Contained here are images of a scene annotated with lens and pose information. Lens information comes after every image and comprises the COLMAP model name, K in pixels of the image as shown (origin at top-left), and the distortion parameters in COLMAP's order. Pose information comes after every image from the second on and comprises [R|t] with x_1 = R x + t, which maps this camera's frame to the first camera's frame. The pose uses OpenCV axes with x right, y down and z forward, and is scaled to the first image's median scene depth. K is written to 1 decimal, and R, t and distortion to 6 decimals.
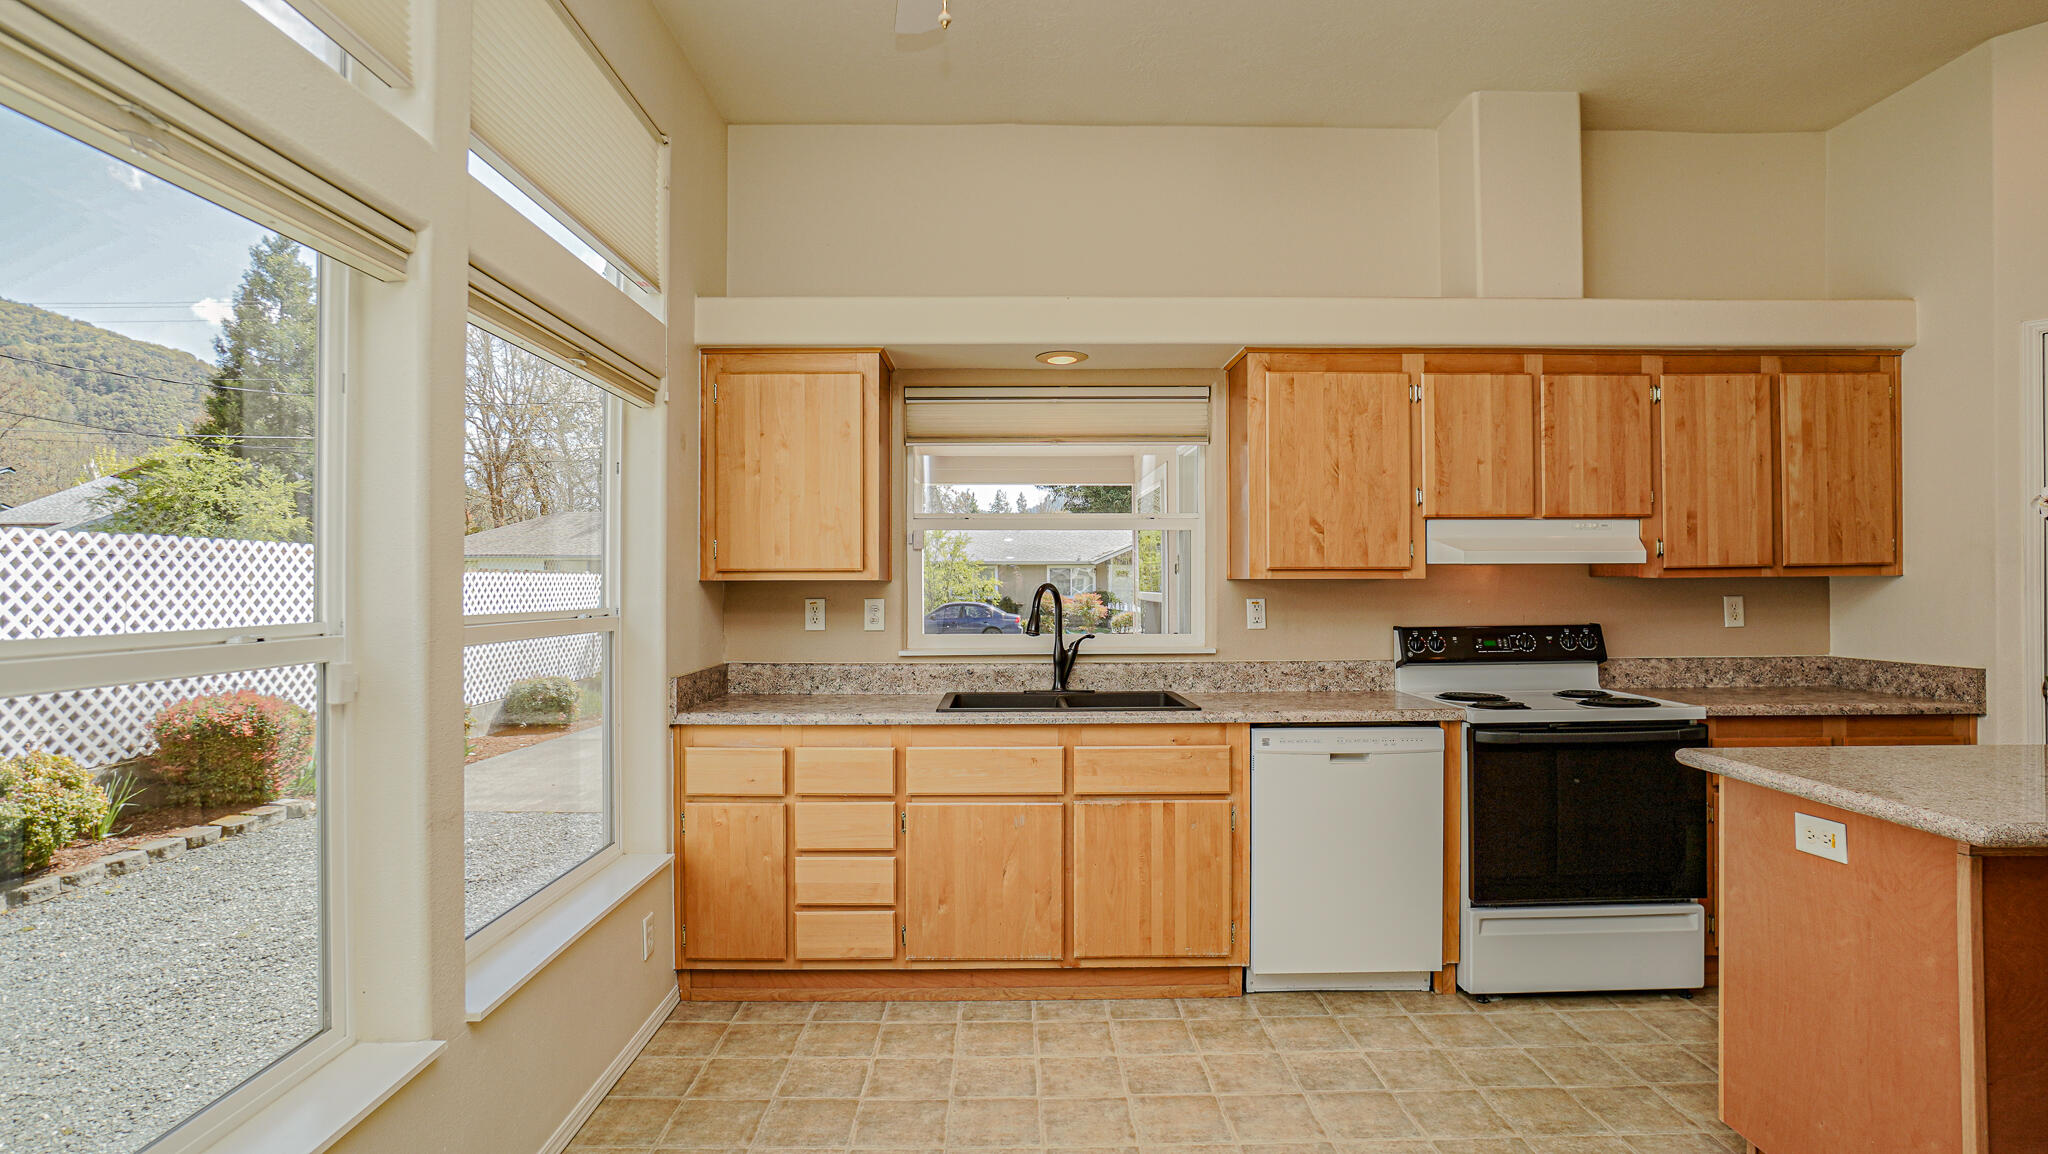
lens RADIAL K [[1018.3, 0, 1025.0], [0, 1018.3, 577.2], [0, 0, 1]] dist [-0.004484, -0.000413]
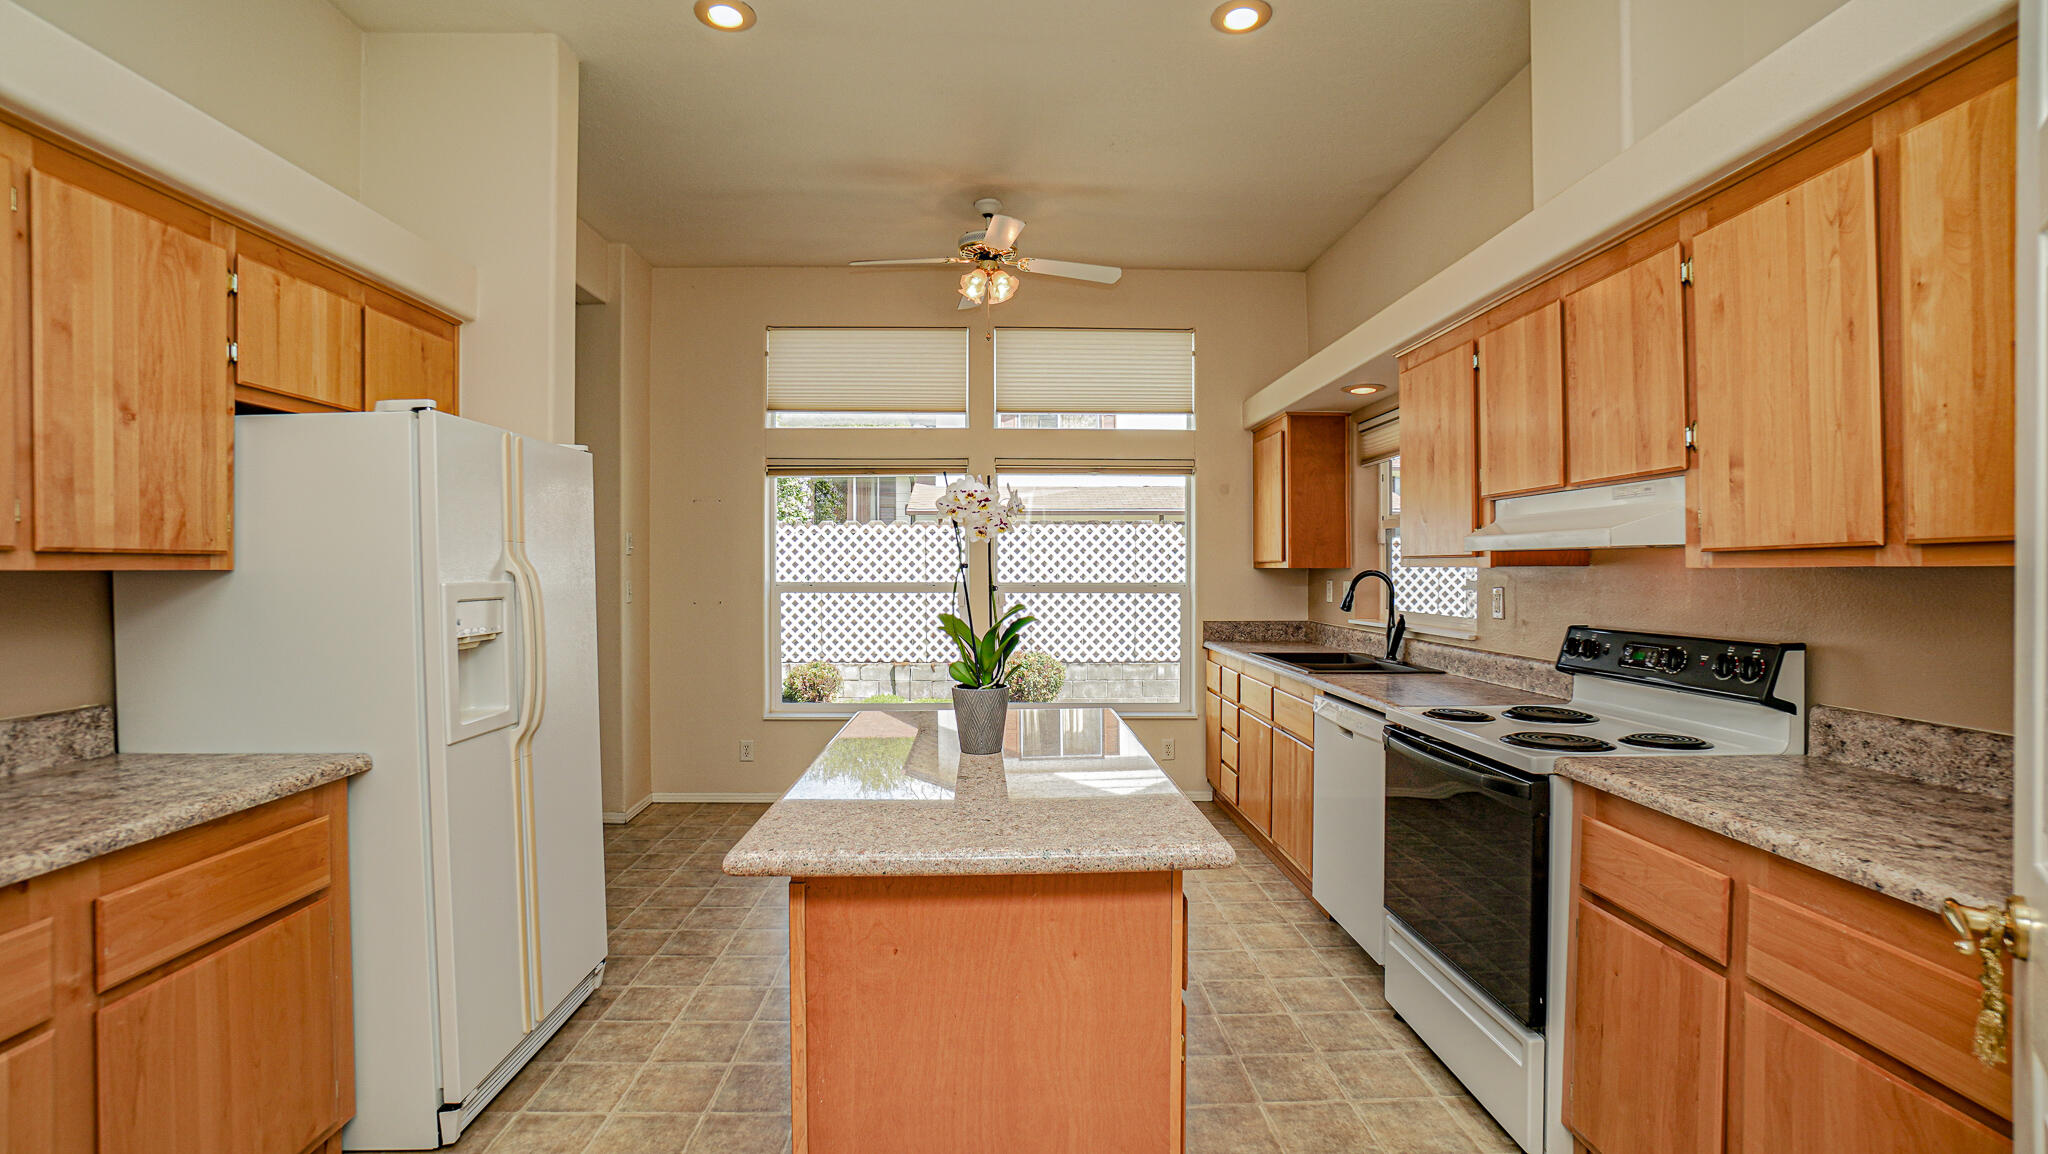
lens RADIAL K [[899.3, 0, 1022.6], [0, 899.3, 574.0], [0, 0, 1]] dist [0.000290, 0.000087]
pose [[0.010060, 0.008841, -0.999910, 1.162527], [0.016703, 0.999820, 0.009009, -0.007725], [0.999810, -0.016792, 0.009911, 0.589342]]
